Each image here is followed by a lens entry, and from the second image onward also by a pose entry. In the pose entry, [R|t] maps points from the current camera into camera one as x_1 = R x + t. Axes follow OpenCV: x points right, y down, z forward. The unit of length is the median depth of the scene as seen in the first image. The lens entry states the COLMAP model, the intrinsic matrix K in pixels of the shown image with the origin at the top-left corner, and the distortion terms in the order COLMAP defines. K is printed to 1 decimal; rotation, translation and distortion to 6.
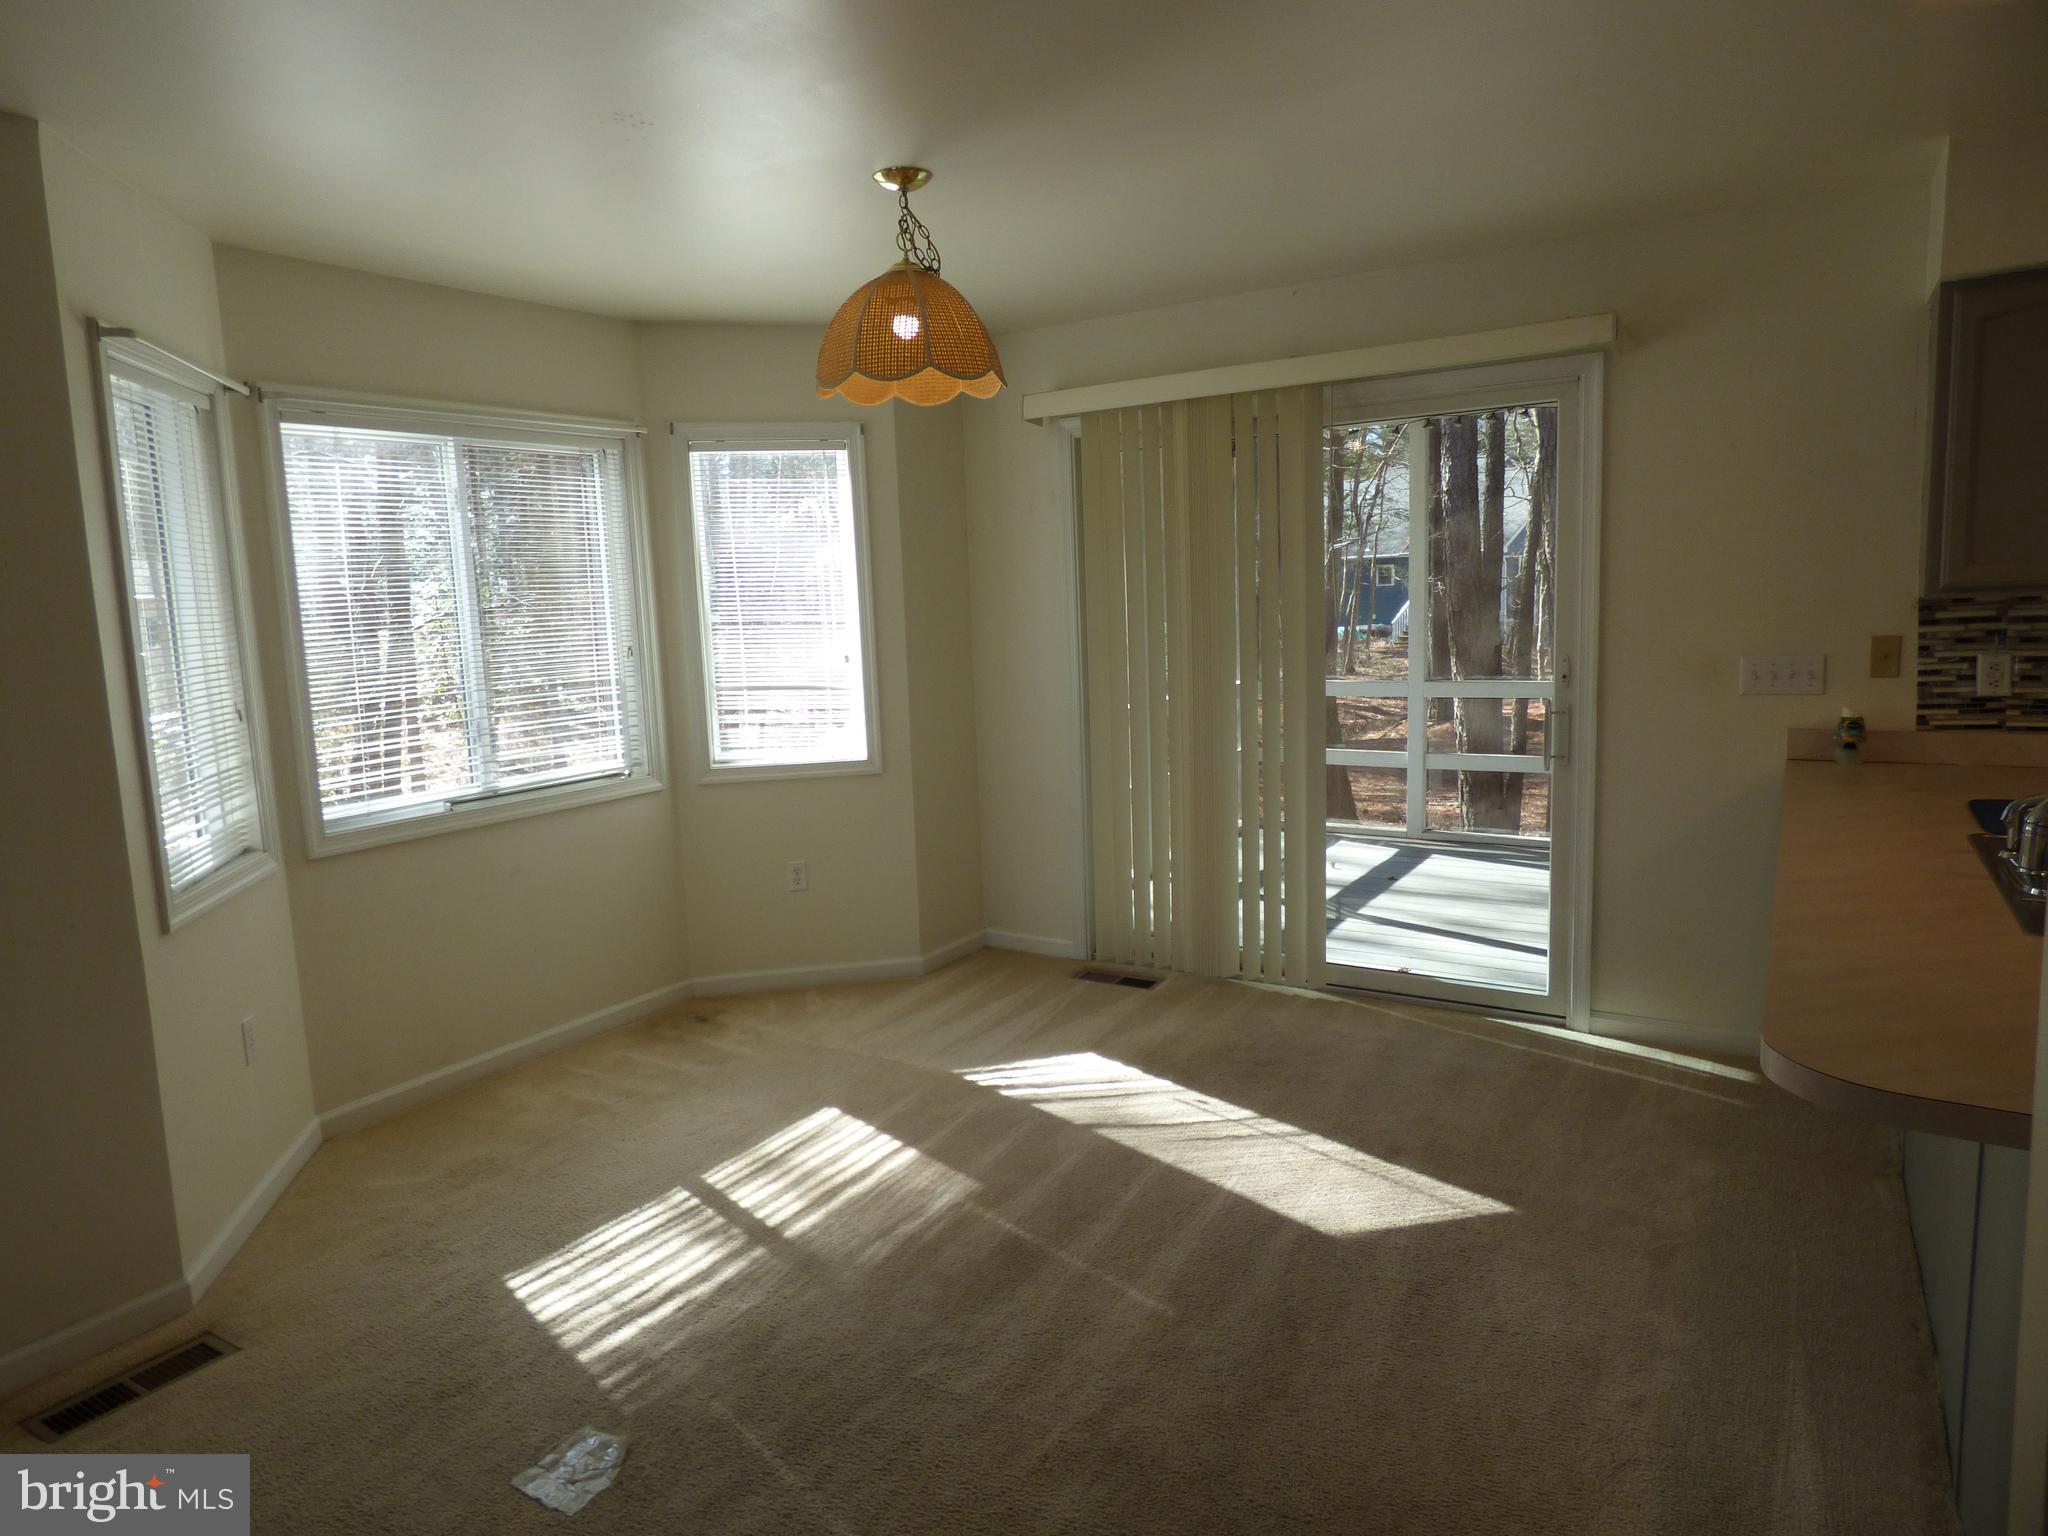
lens RADIAL K [[1244.2, 0, 1031.1], [0, 1244.2, 752.0], [0, 0, 1]] dist [-0.015916, 0.026379]
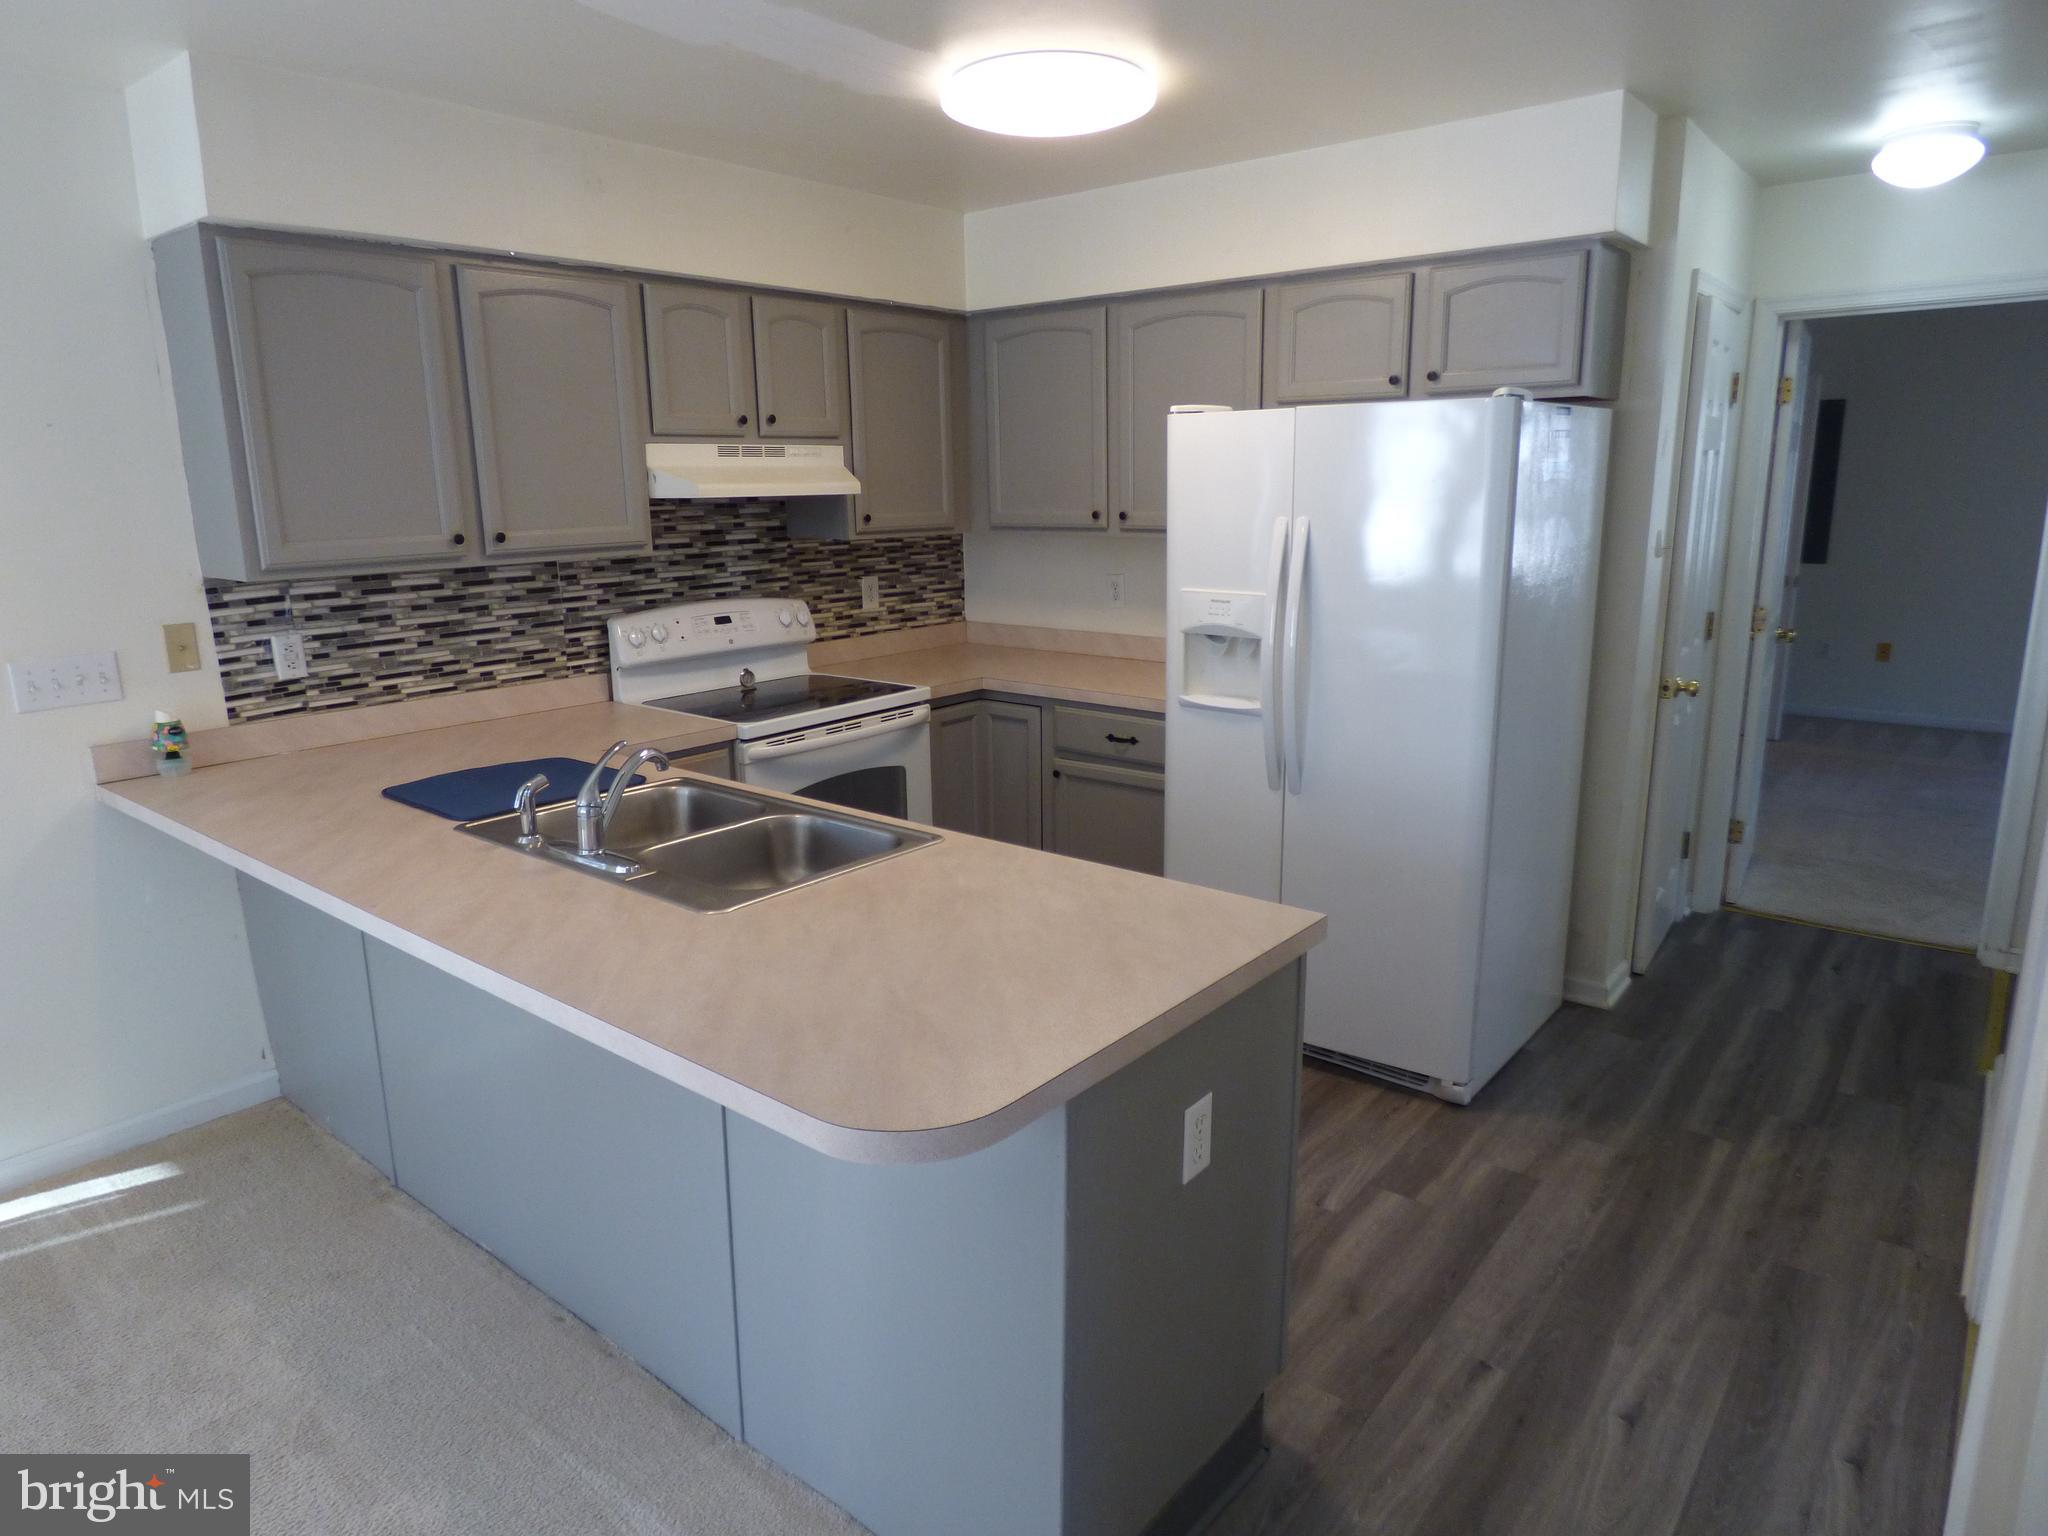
lens RADIAL K [[1235.5, 0, 1013.0], [0, 1235.5, 759.6], [0, 0, 1]] dist [-0.020004, -0.003125]
pose [[0.129791, -0.185375, 0.974059, -0.085128], [0.135409, 0.976478, 0.167792, -0.065440], [-0.982252, 0.110119, 0.151839, 0.309151]]
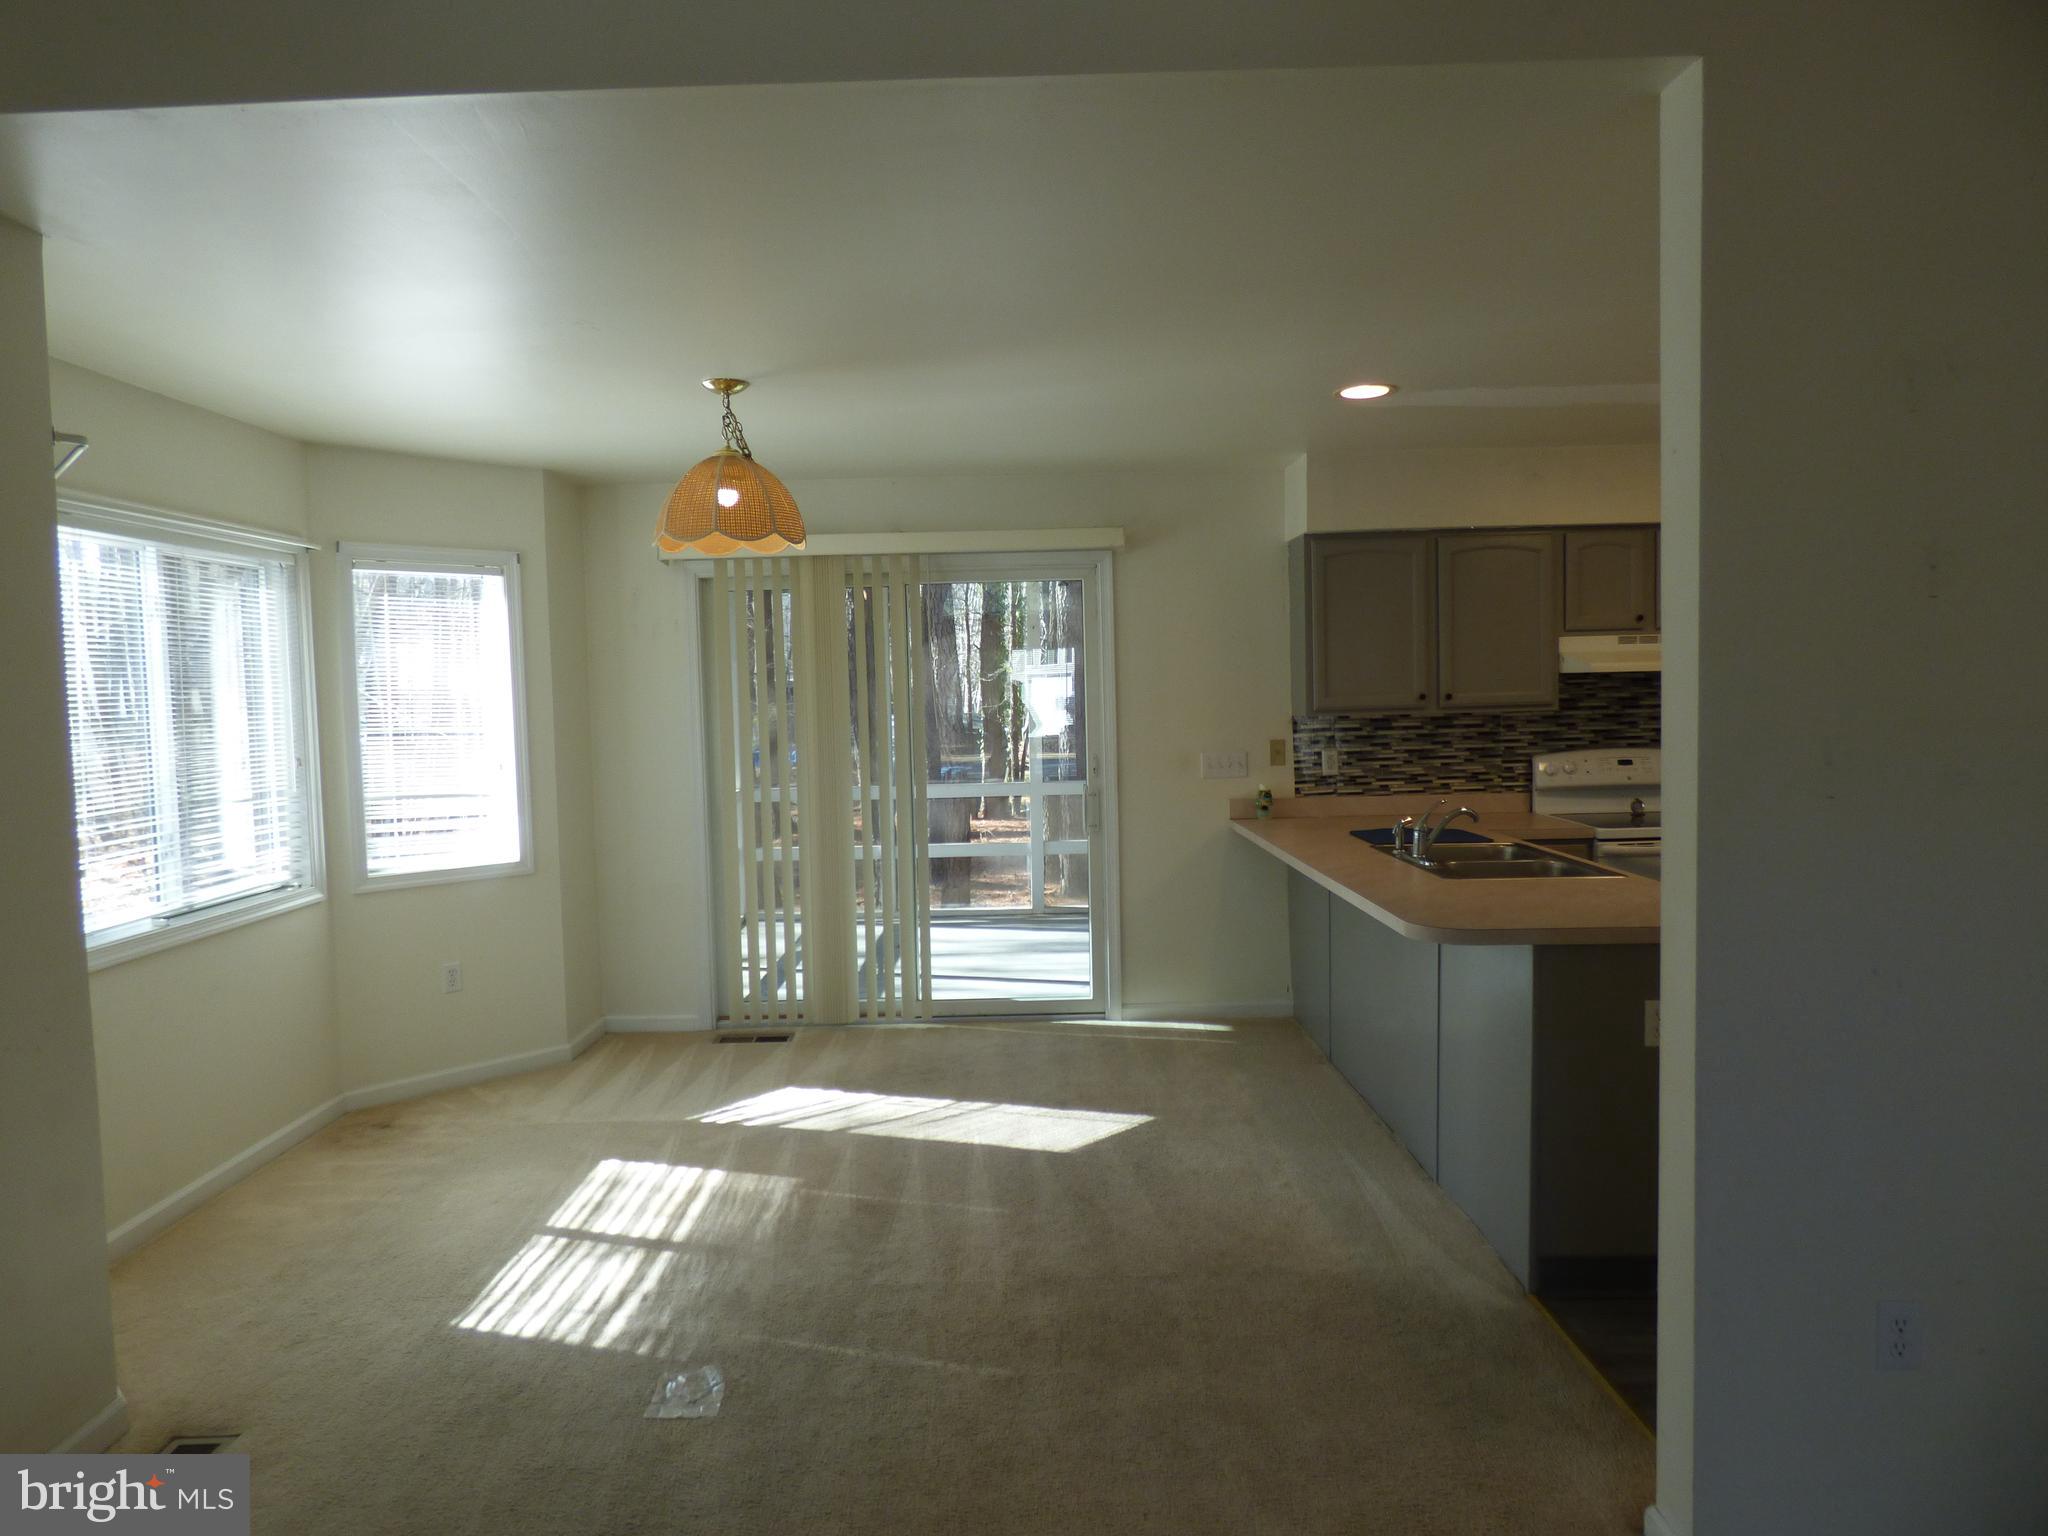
lens RADIAL K [[1223.8, 0, 1024.0], [0, 1223.8, 768.0], [0, 0, 1]] dist [-0.018018, 0.001958]
pose [[0.844792, -0.014218, 0.534905, -0.446240], [0.060696, 0.995741, -0.069393, 0.034183], [-0.531641, 0.091089, 0.842058, -0.165838]]
